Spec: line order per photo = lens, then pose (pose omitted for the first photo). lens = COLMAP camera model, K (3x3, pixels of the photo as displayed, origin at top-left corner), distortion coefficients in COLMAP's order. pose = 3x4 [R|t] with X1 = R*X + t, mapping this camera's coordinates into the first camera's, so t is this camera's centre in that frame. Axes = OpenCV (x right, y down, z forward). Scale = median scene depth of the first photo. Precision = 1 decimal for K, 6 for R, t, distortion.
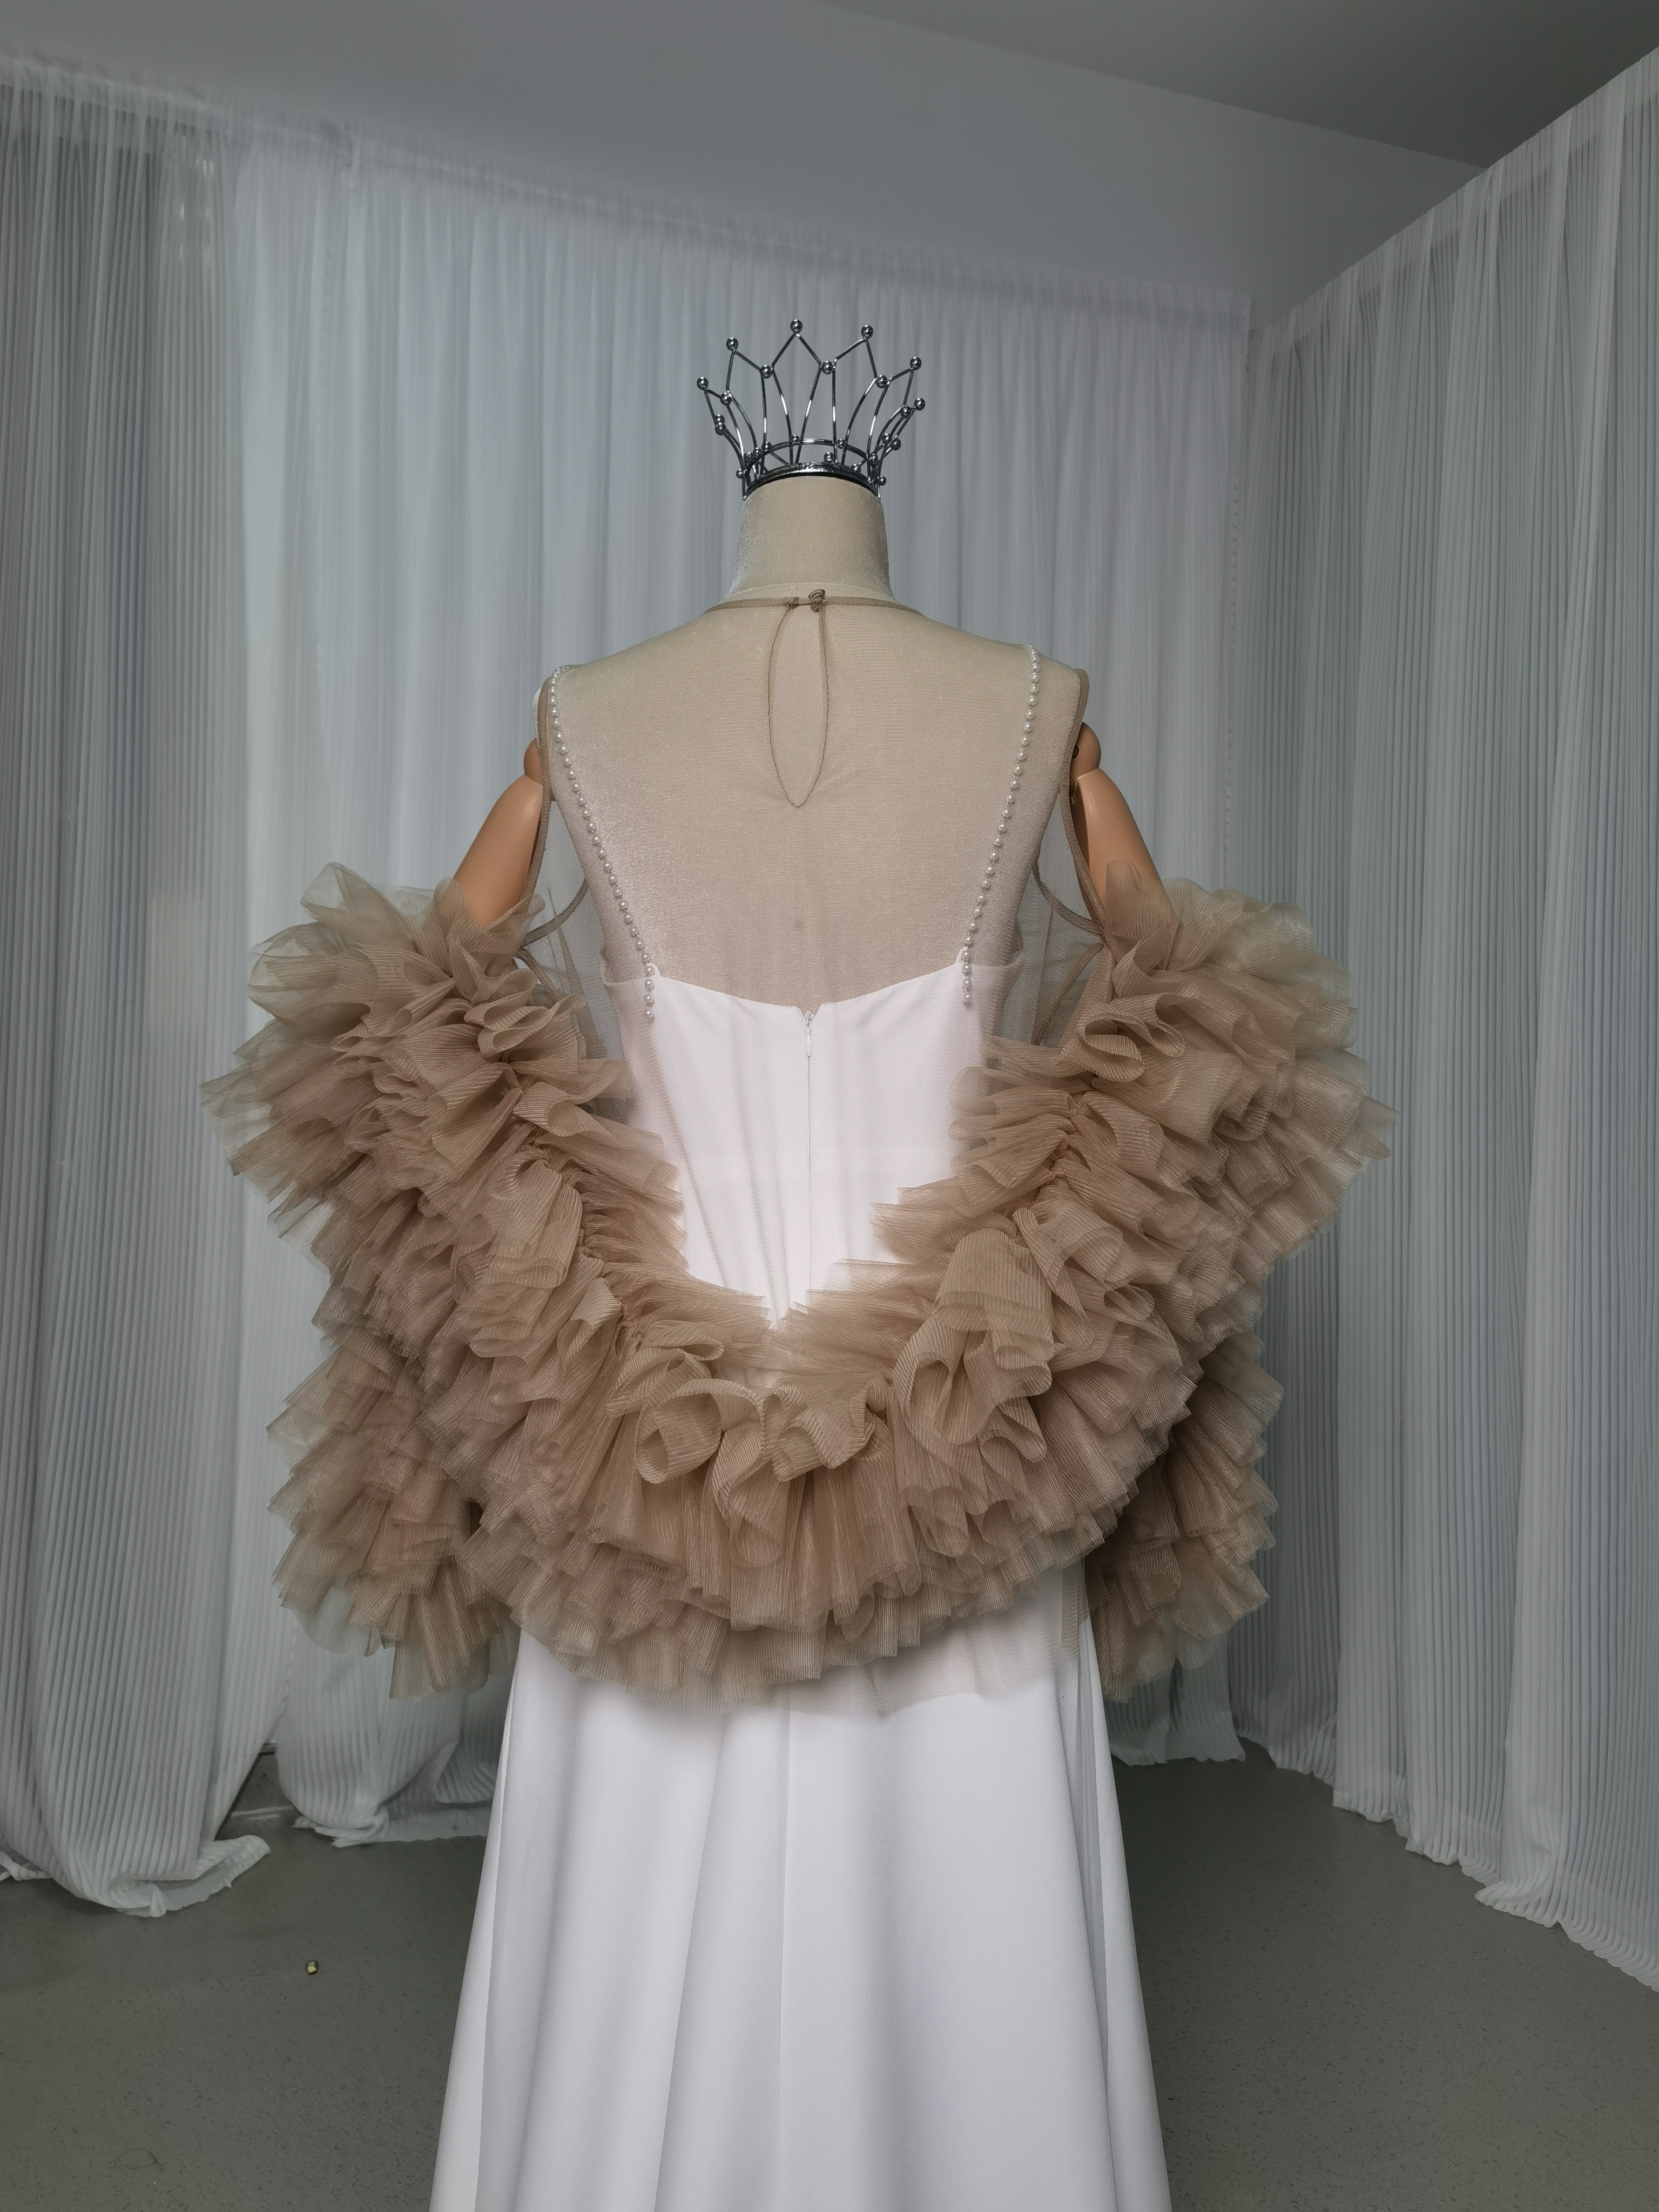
lens RADIAL K [[1774.6, 0, 829.5], [0, 1774.6, 1106.0], [0, 0, 1]] dist [0.066140, 0.070884]
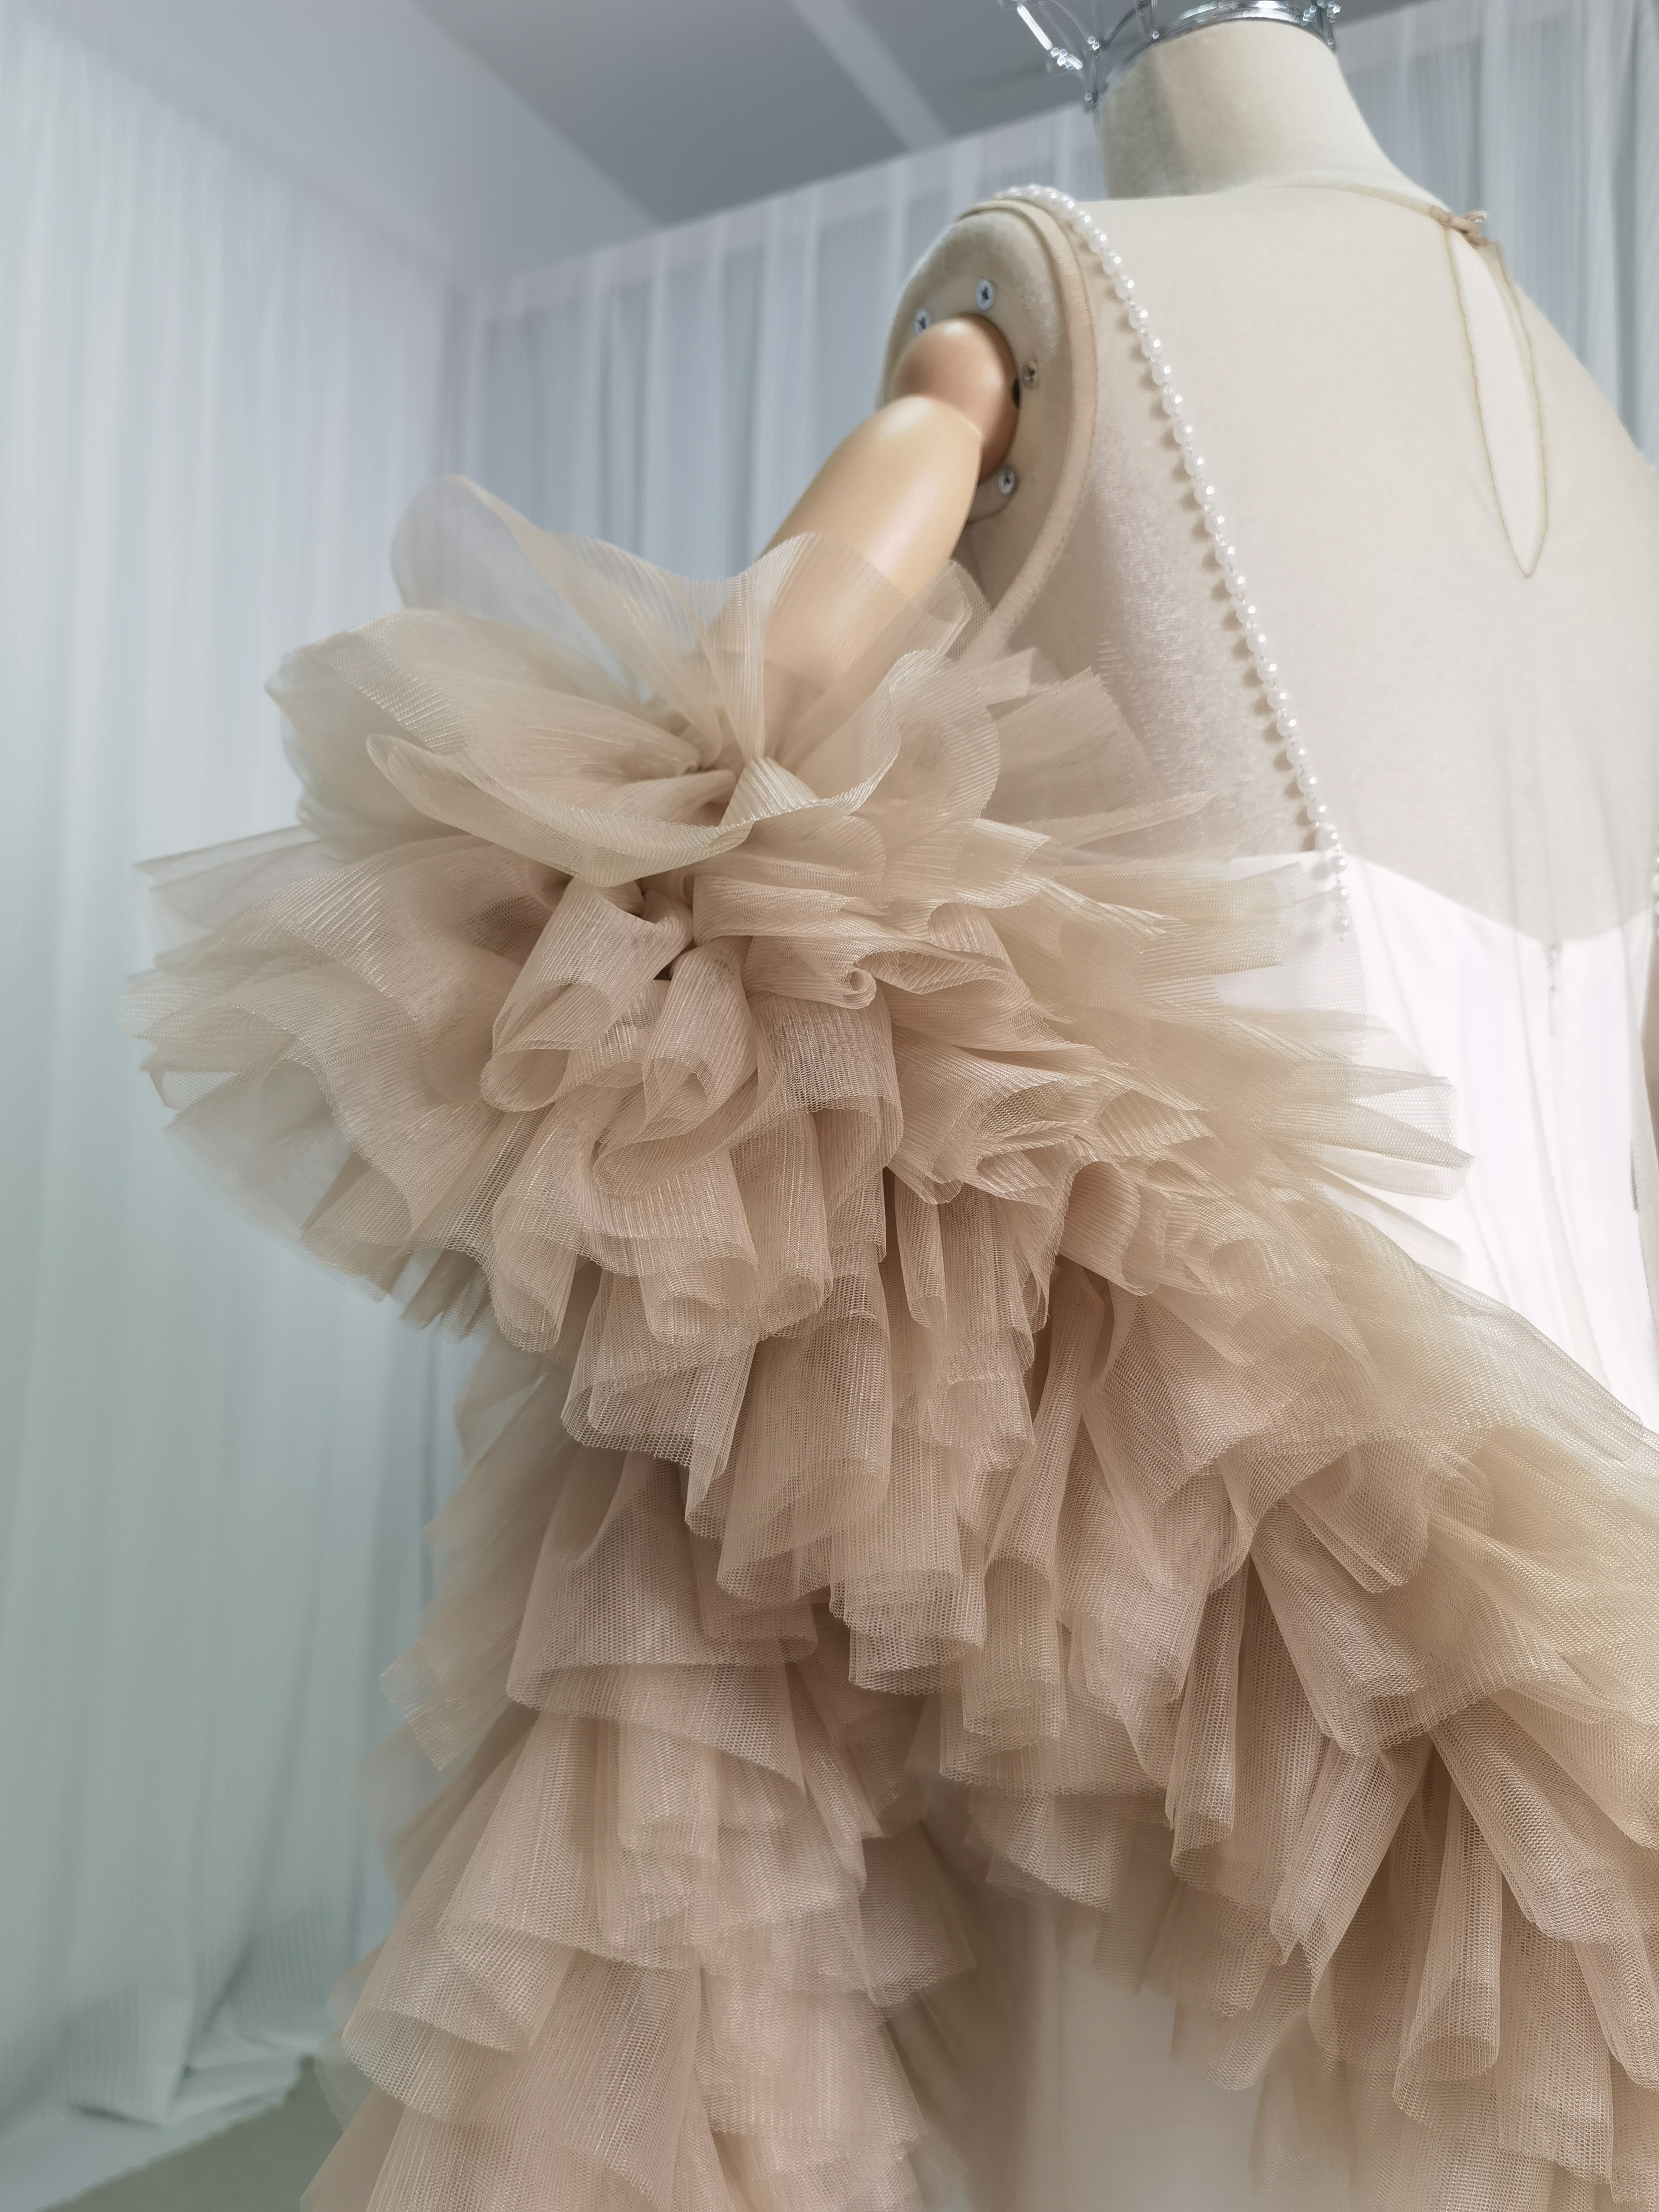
lens RADIAL K [[1774.6, 0, 829.5], [0, 1774.6, 1106.0], [0, 0, 1]] dist [0.066140, 0.070884]
pose [[0.742259, 0.053333, 0.667988, -0.535358], [-0.016583, 0.997984, -0.061253, 0.030548], [-0.669908, 0.034388, 0.741647, 0.735266]]
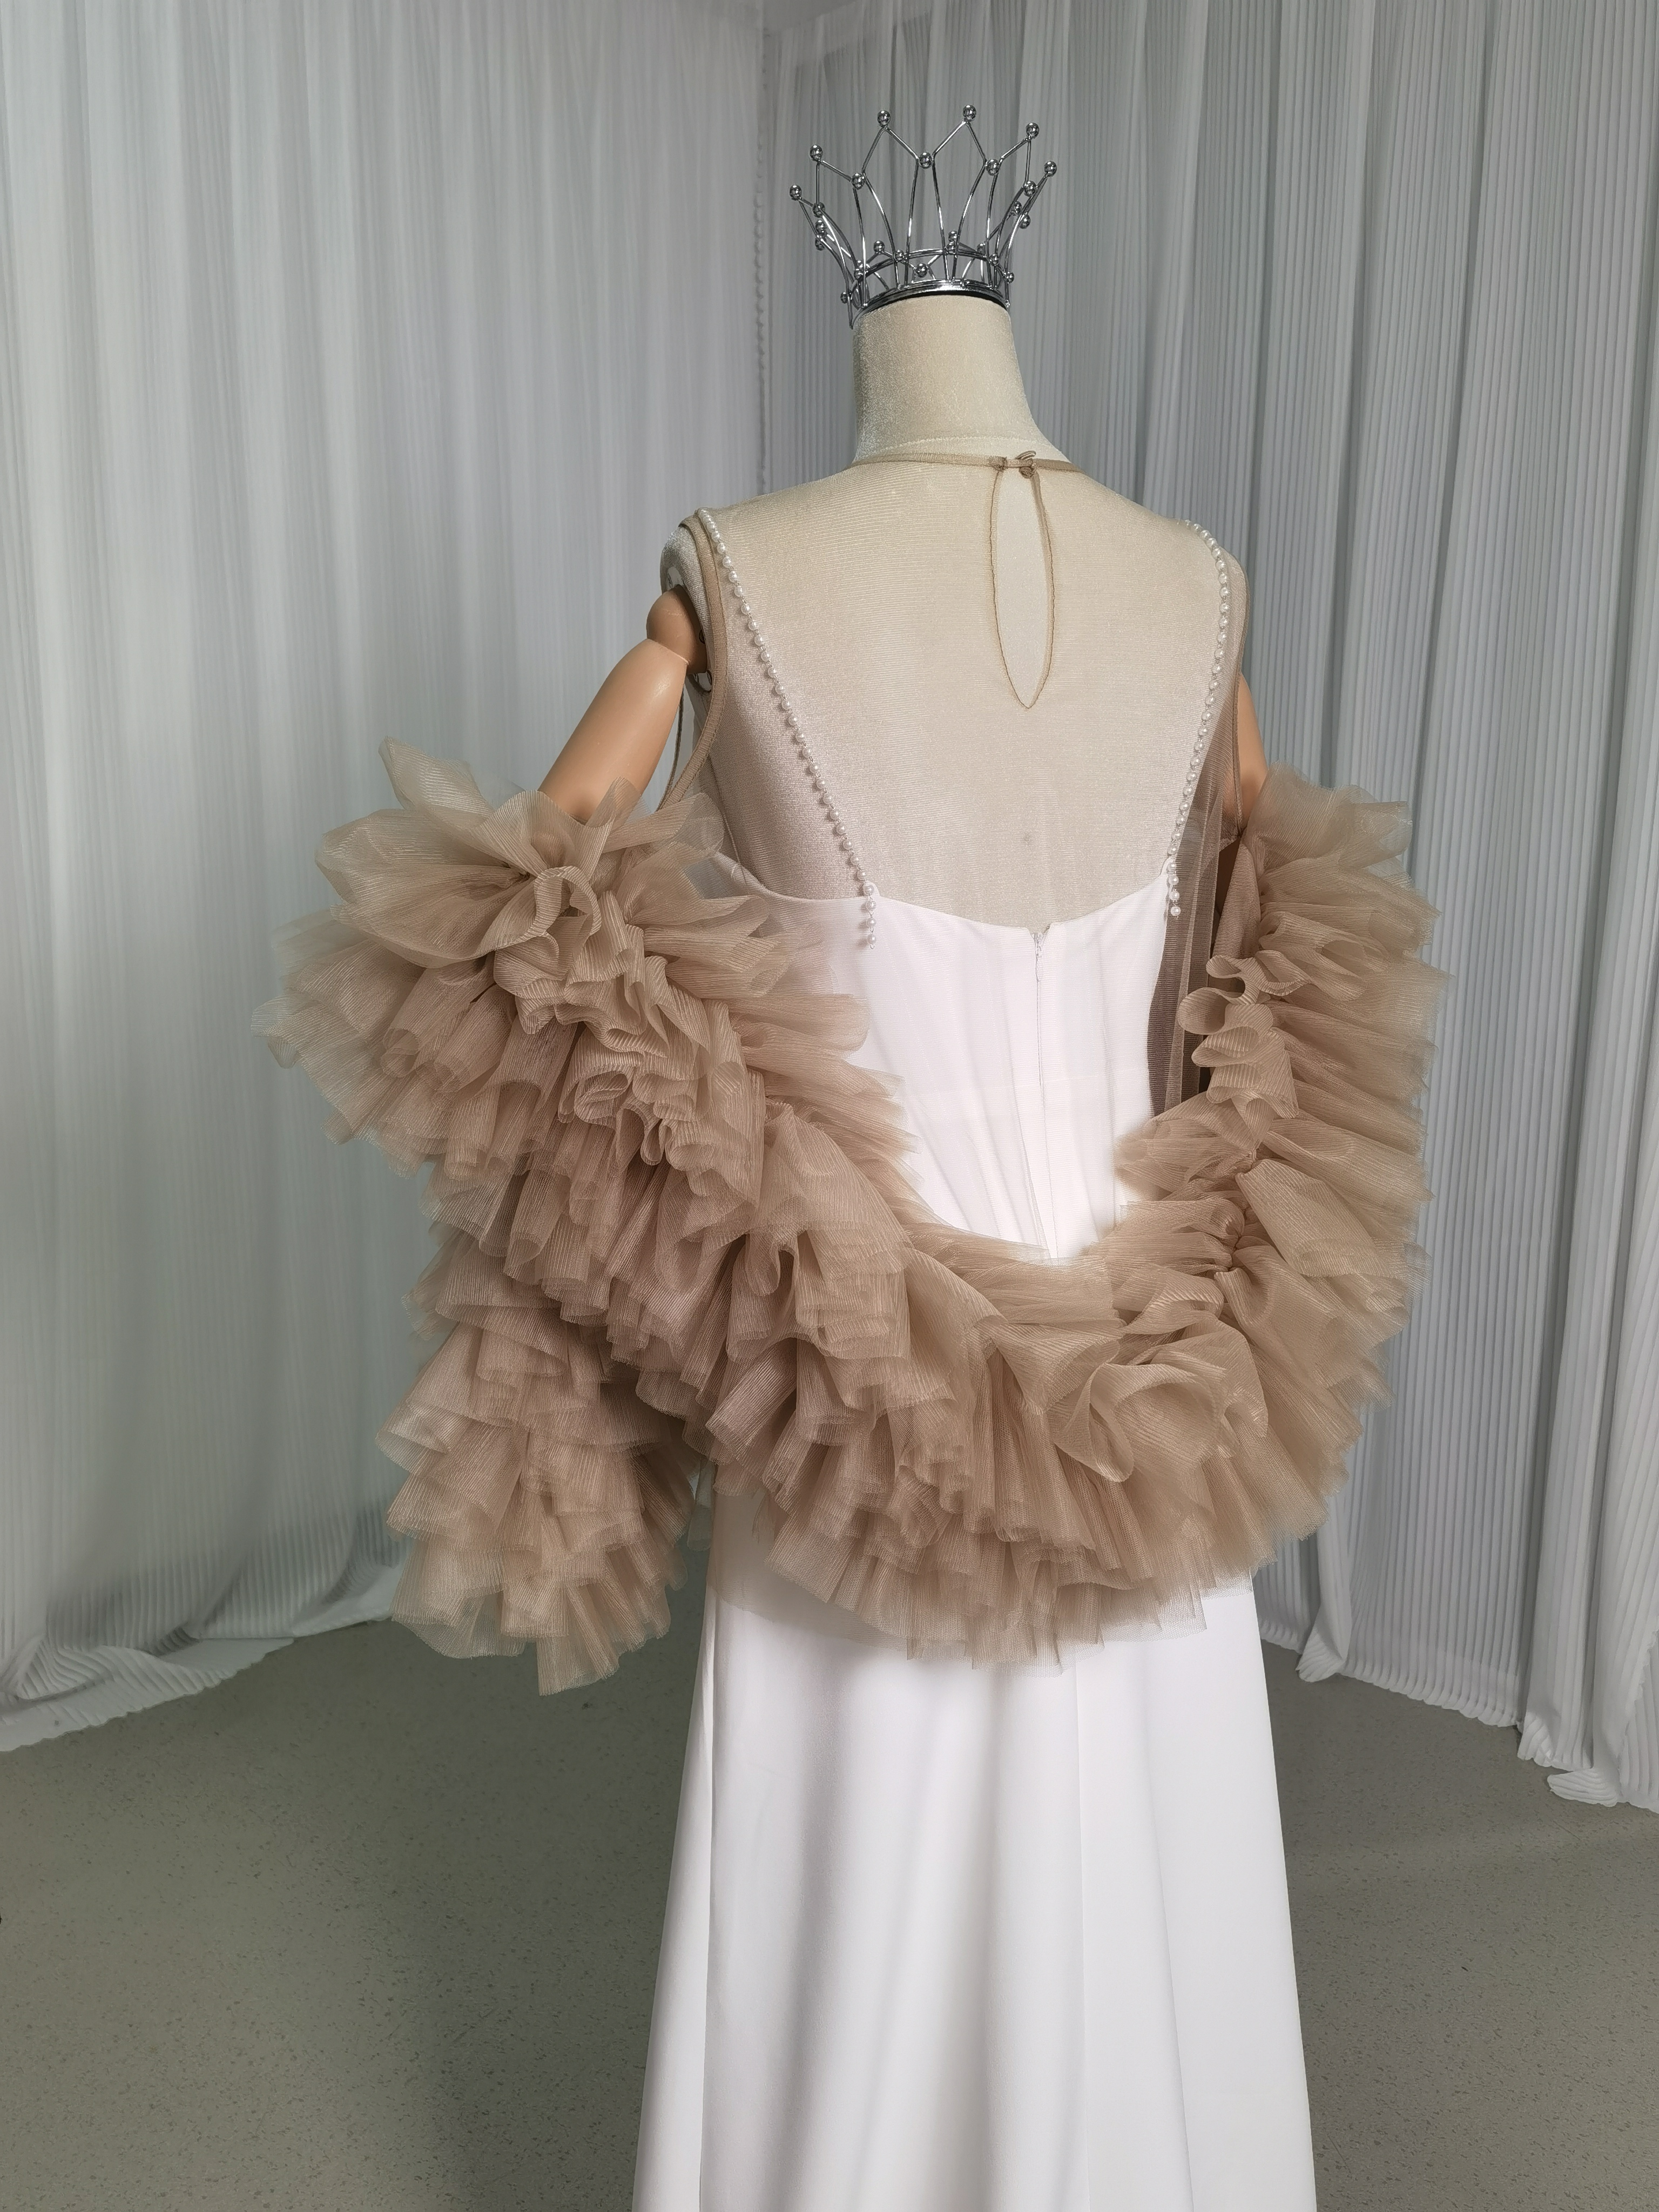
lens RADIAL K [[1774.6, 0, 829.5], [0, 1774.6, 1106.0], [0, 0, 1]] dist [0.066140, 0.070884]
pose [[0.903355, -0.079766, 0.421411, -0.509605], [0.005898, 0.984771, 0.173758, -0.125923], [-0.428853, -0.154479, 0.890068, 0.197250]]
